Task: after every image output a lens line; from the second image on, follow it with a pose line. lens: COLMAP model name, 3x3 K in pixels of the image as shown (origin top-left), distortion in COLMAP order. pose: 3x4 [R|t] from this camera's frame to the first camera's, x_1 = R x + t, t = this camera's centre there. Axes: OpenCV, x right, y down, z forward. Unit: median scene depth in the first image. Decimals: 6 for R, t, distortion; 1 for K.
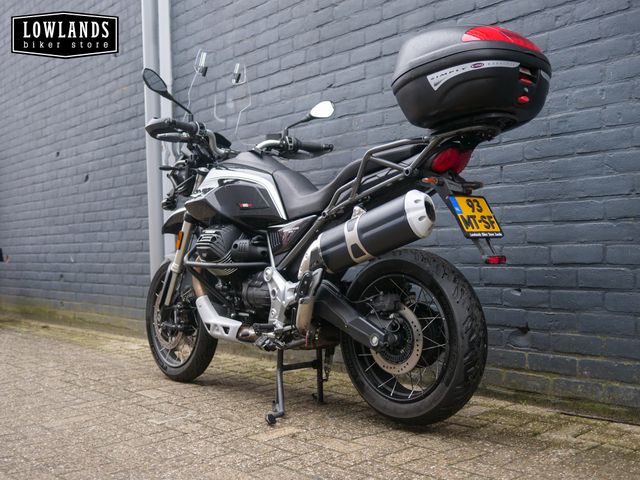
lens RADIAL K [[733.7, 0, 321.2], [0, 733.7, 243.4], [0, 0, 1]] dist [-0.006664, 0.000000]
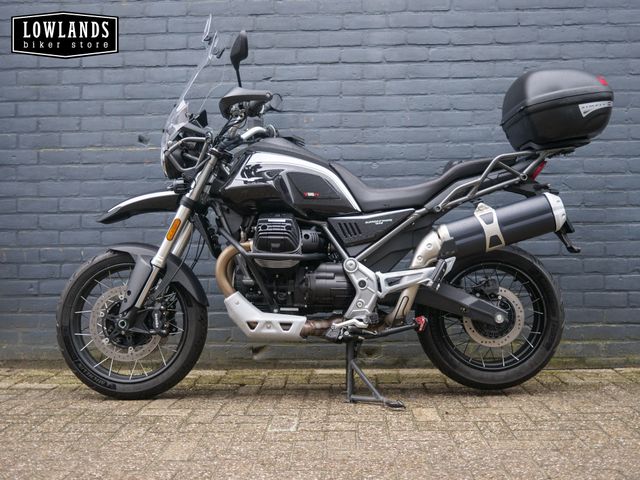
lens RADIAL K [[733.7, 0, 319.3], [0, 733.7, 244.8], [0, 0, 1]] dist [-0.006664, 0.000000]
pose [[0.684063, 0.018825, 0.729180, -0.821838], [-0.009447, 0.999812, -0.016950, 0.031504], [-0.729362, 0.004706, 0.684112, 0.345677]]
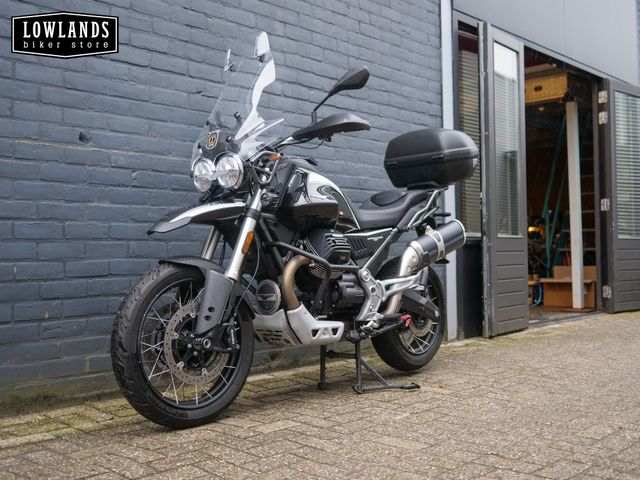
lens RADIAL K [[733.7, 0, 314.3], [0, 733.7, 238.0], [0, 0, 1]] dist [-0.006664, 0.000000]
pose [[-0.098305, 0.049984, 0.993900, -1.219158], [0.012902, 0.998718, -0.048950, 0.039055], [-0.995073, 0.008011, -0.098824, 1.186016]]
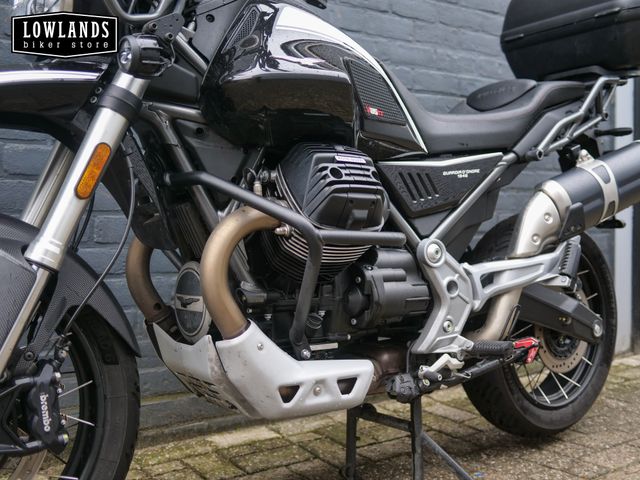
lens RADIAL K [[733.7, 0, 318.6], [0, 733.7, 236.7], [0, 0, 1]] dist [-0.006664, 0.000000]
pose [[0.098177, -0.002880, 0.995165, -0.599274], [-0.000811, 0.999995, 0.002974, 0.028757], [-0.995169, -0.001099, 0.098174, 1.021728]]
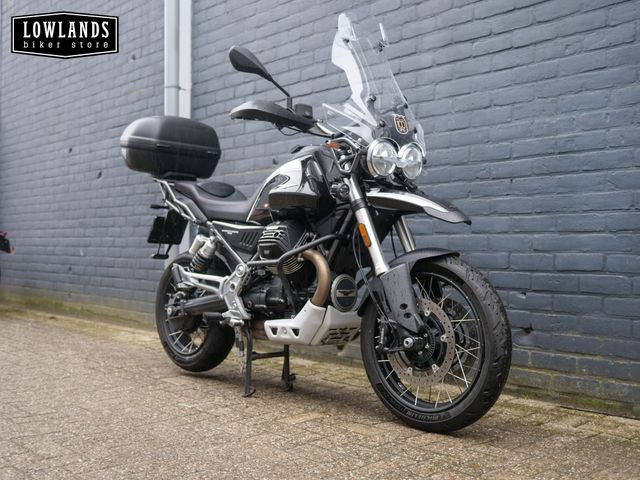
lens RADIAL K [[733.7, 0, 320.2], [0, 733.7, 239.7], [0, 0, 1]] dist [-0.006664, 0.000000]
pose [[0.999246, 0.031614, 0.022538, -0.059320], [-0.031441, 0.999474, -0.008000, 0.001958], [-0.022779, 0.007286, 0.999714, -0.081860]]
